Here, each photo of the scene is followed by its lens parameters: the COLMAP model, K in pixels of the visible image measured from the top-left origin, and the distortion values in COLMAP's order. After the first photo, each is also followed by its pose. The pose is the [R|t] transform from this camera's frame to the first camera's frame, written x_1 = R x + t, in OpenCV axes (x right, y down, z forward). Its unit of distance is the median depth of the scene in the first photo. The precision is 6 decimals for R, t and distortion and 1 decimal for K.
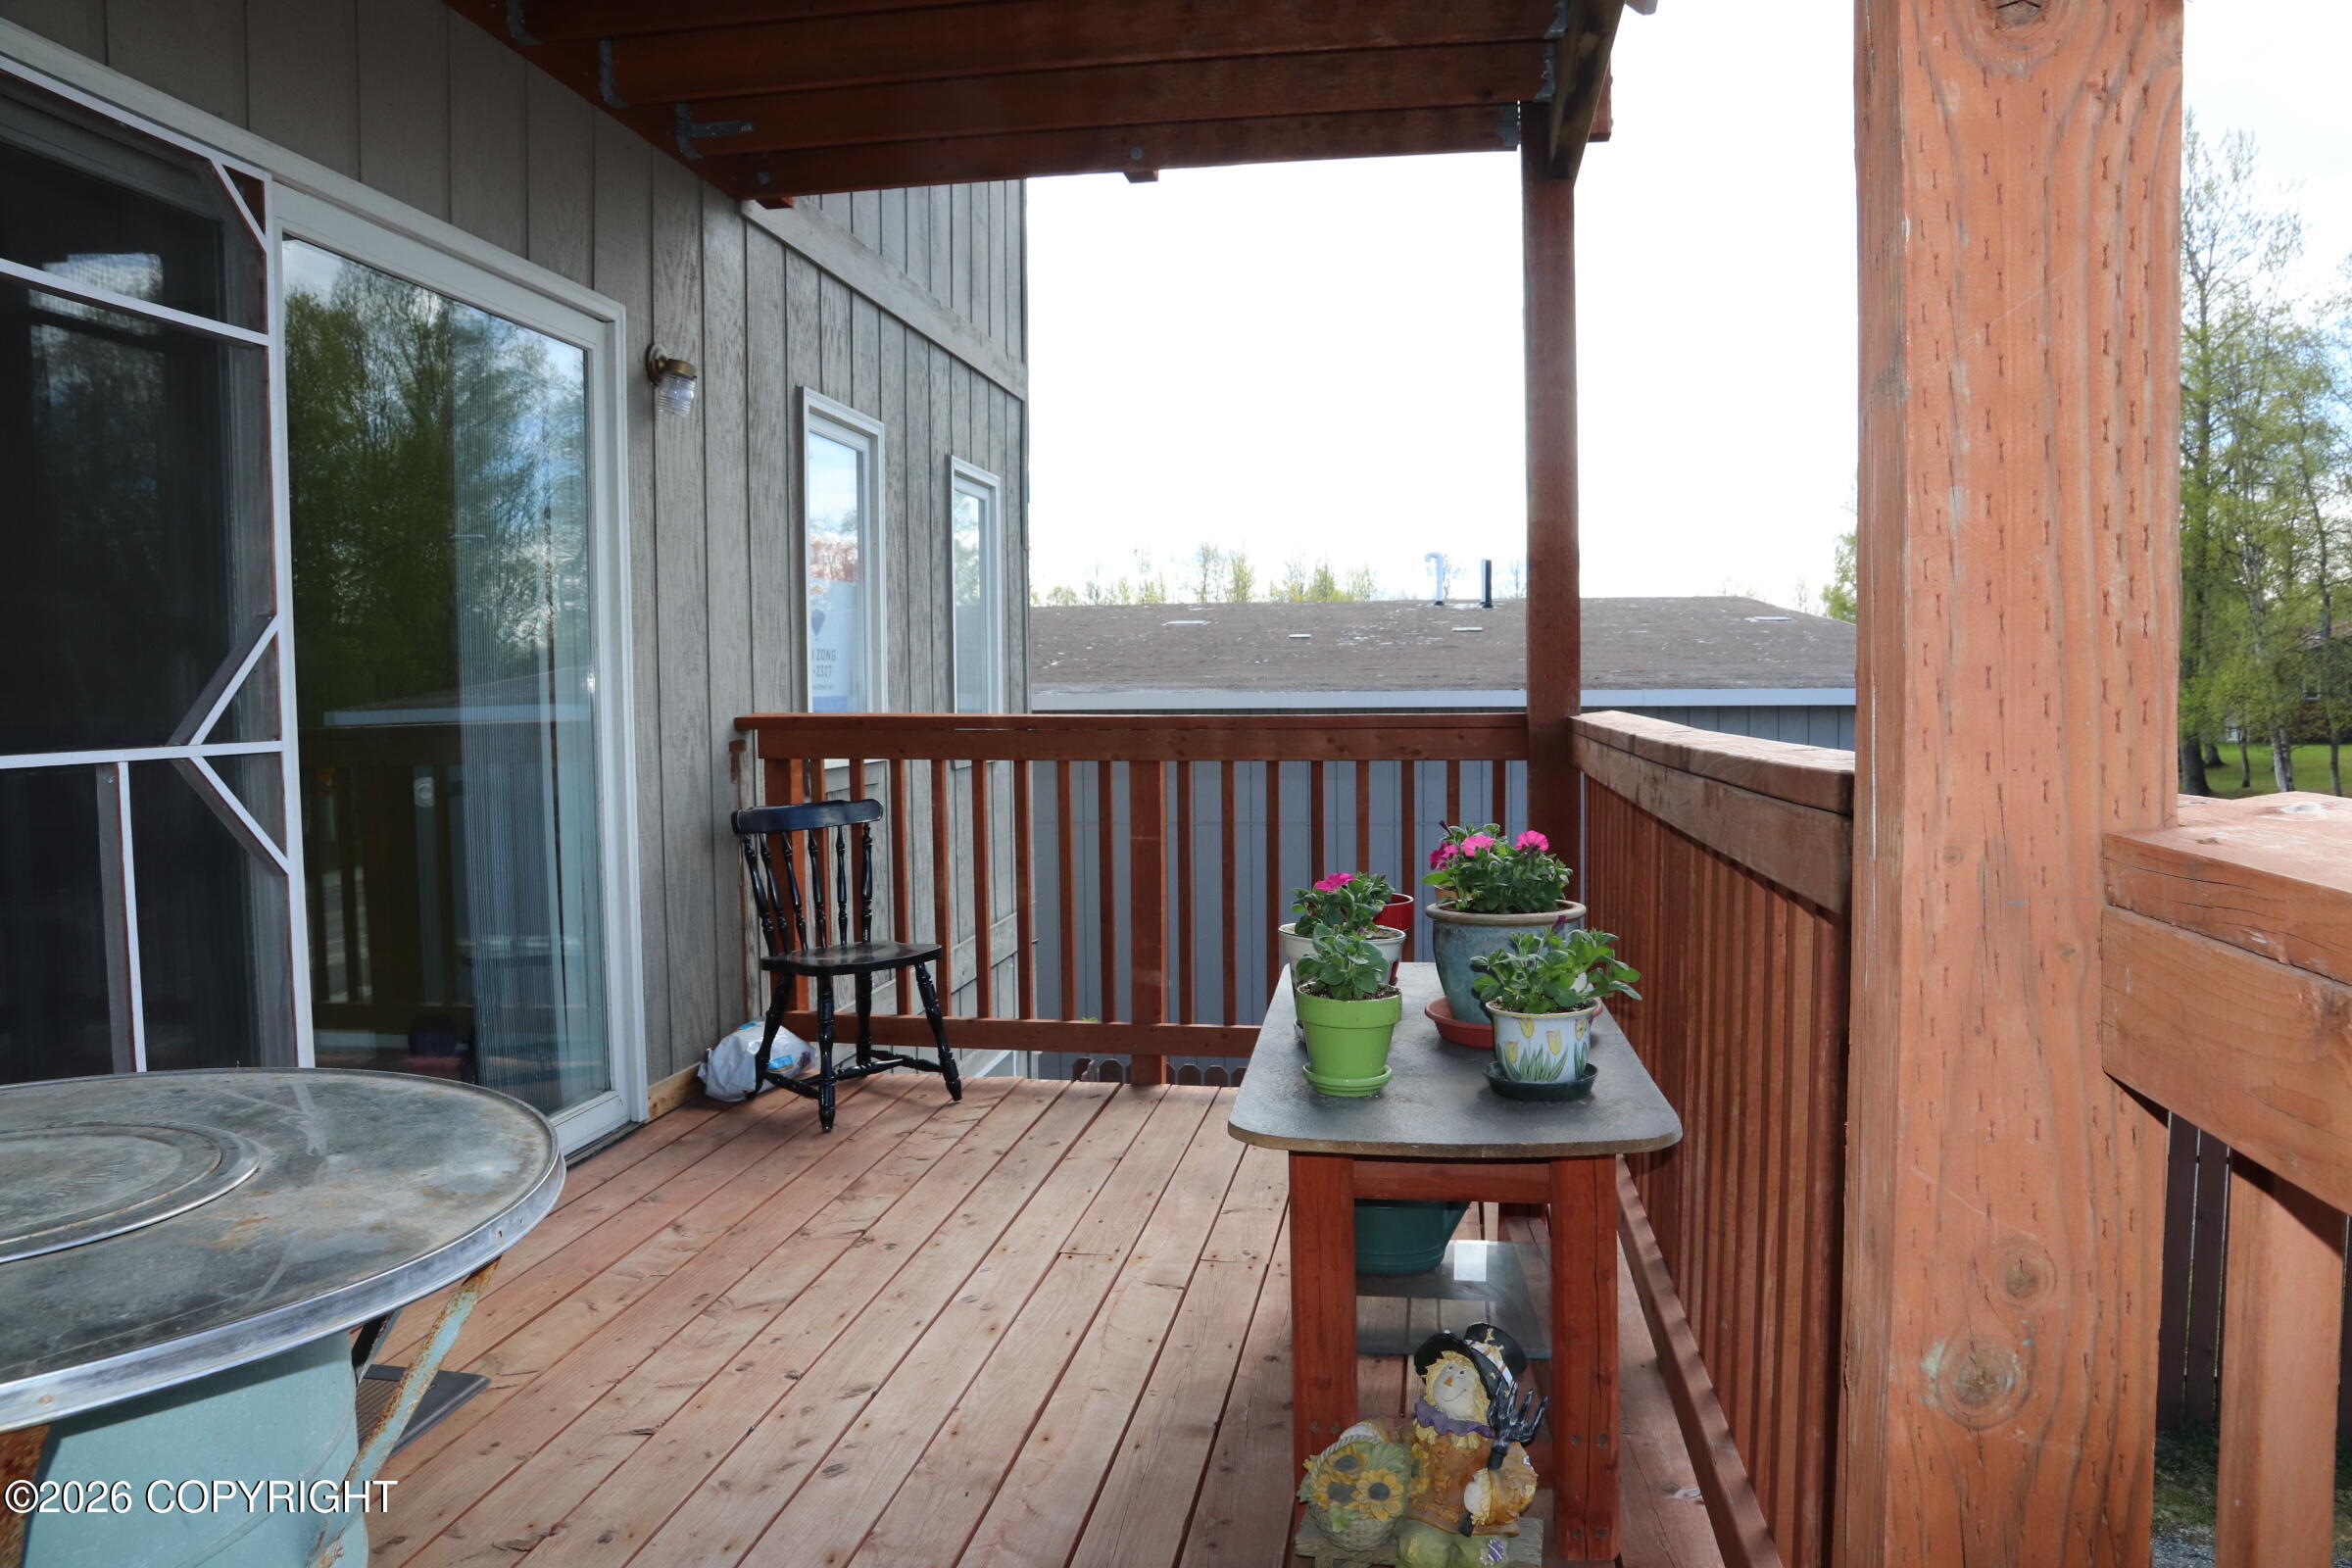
lens RADIAL K [[1611.9, 0, 1168.0], [0, 1611.9, 783.7], [0, 0, 1]] dist [-0.120136, 0.078761]
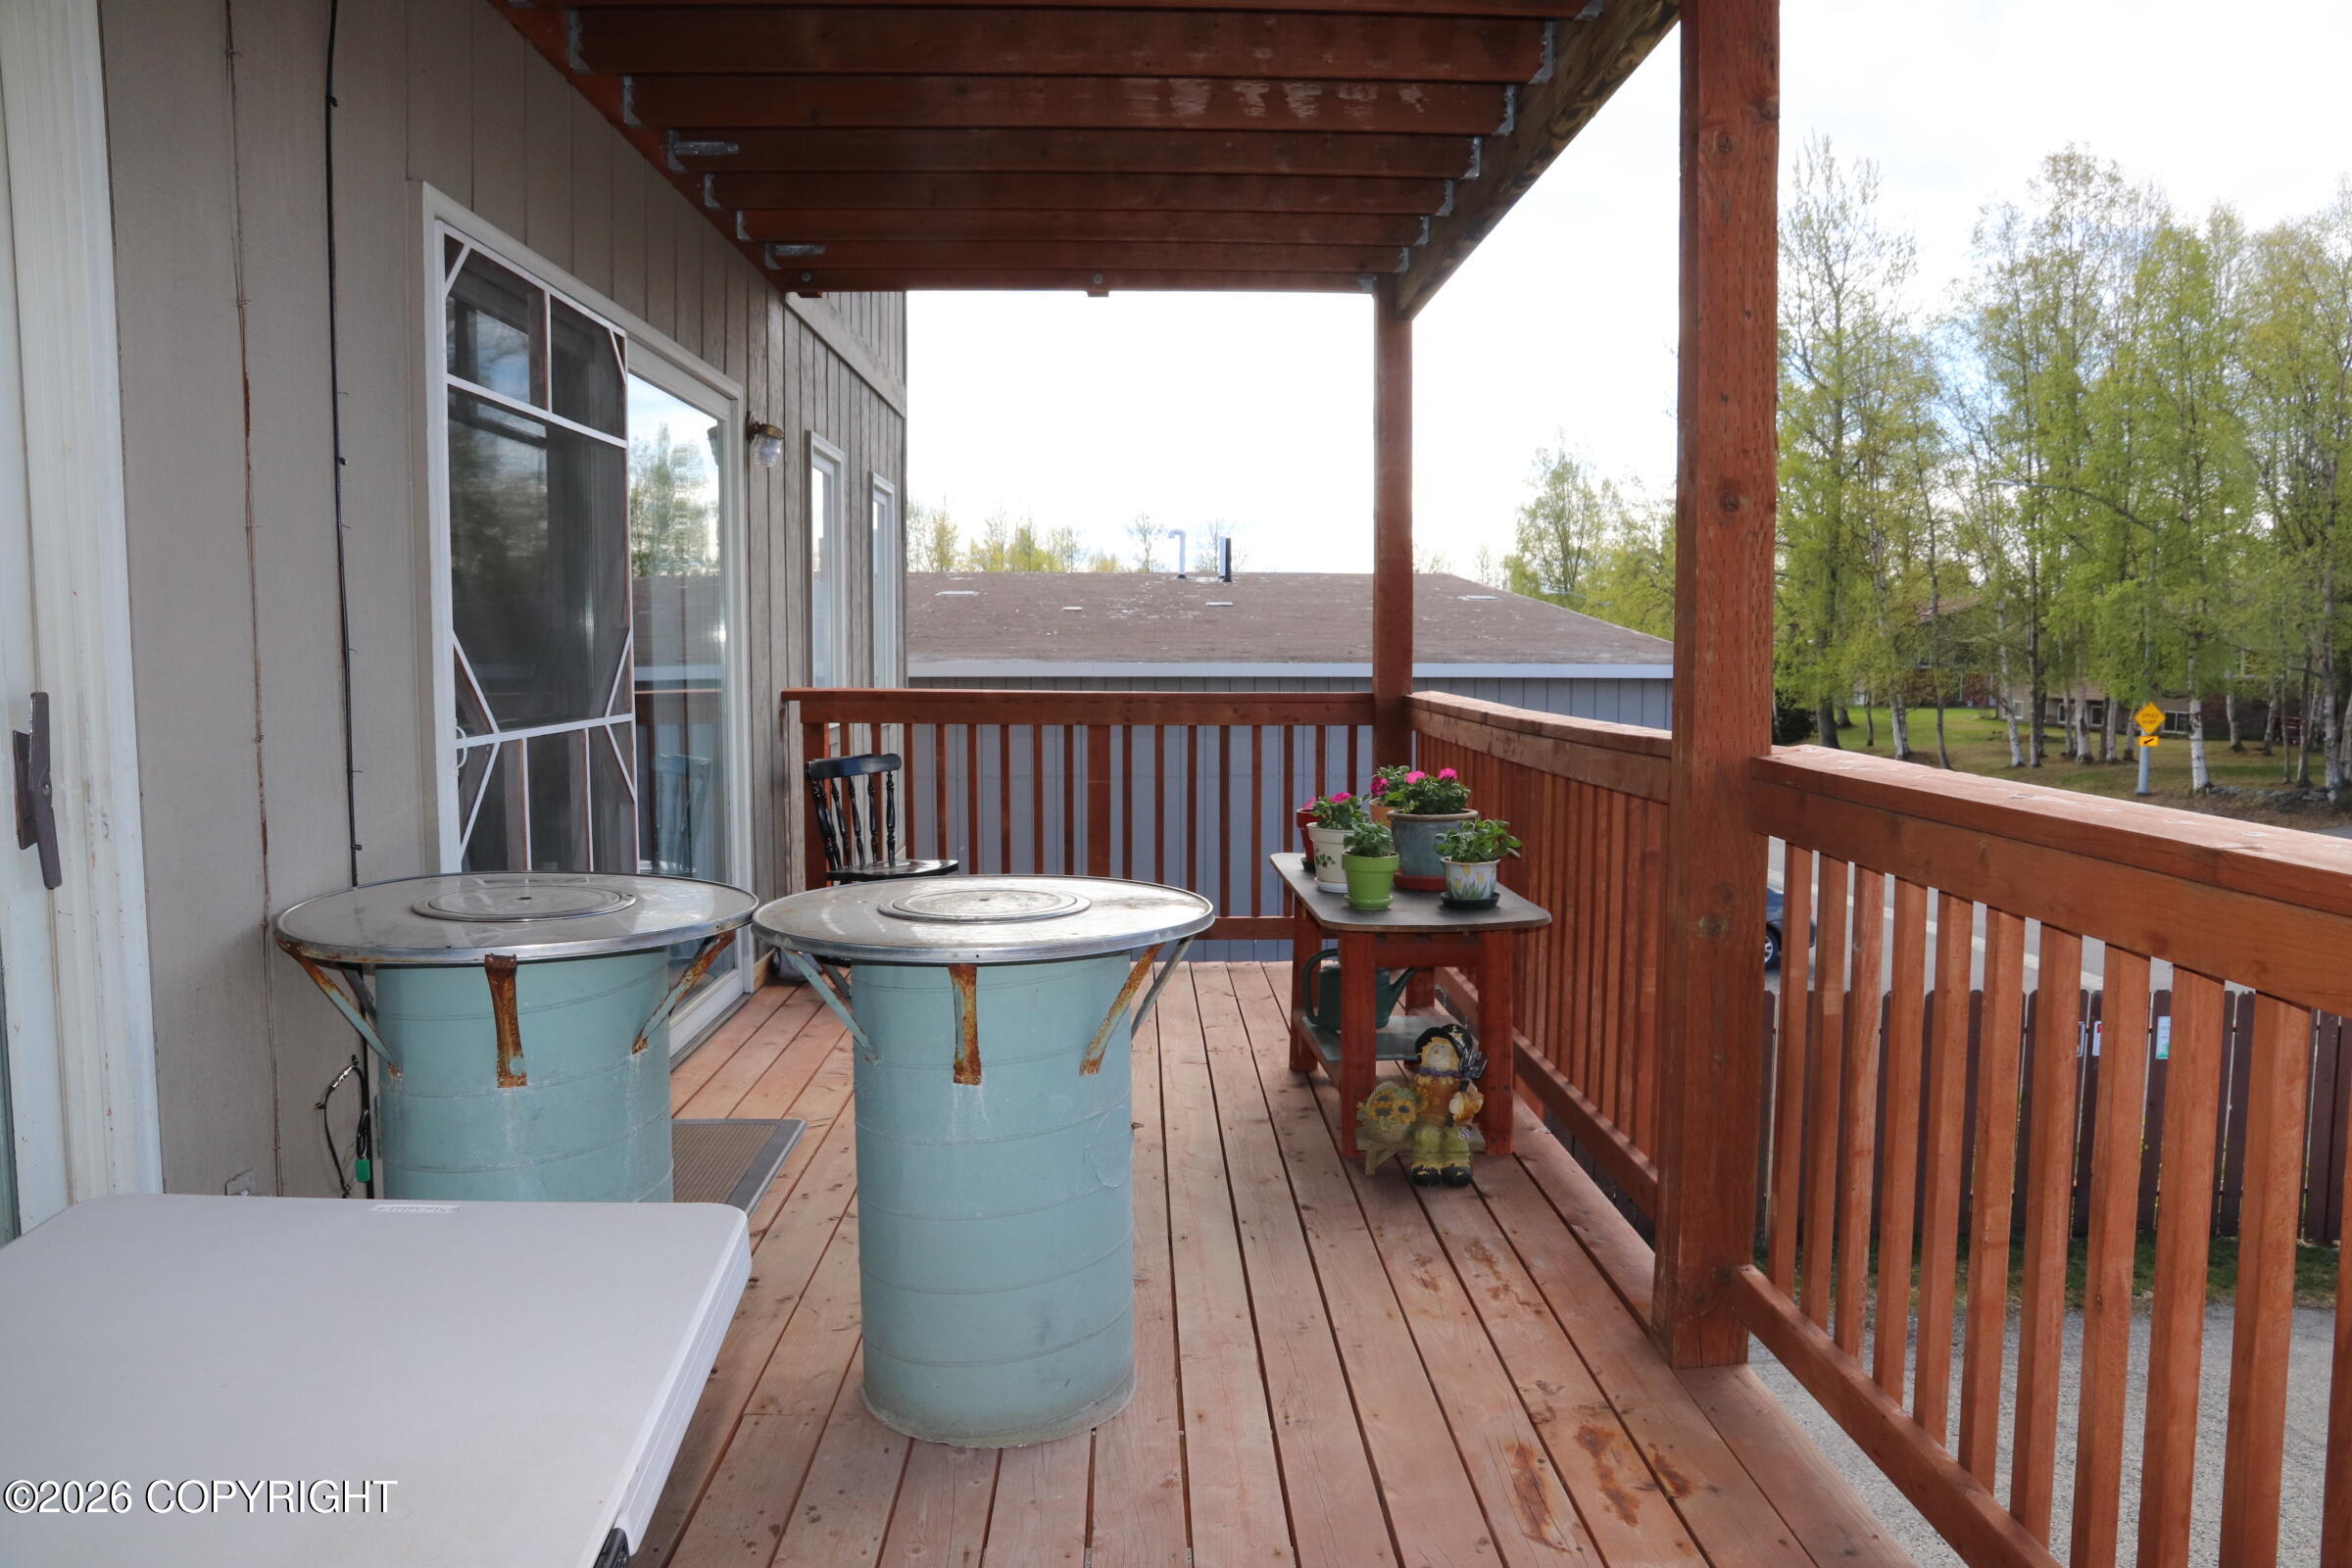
lens RADIAL K [[1611.9, 0, 1162.3], [0, 1611.9, 778.3], [0, 0, 1]] dist [-0.120136, 0.078761]
pose [[0.982990, -0.004301, 0.183608, -0.130398], [0.000169, 0.999747, 0.022514, 0.000133], [-0.183658, -0.022100, 0.982742, -0.217988]]
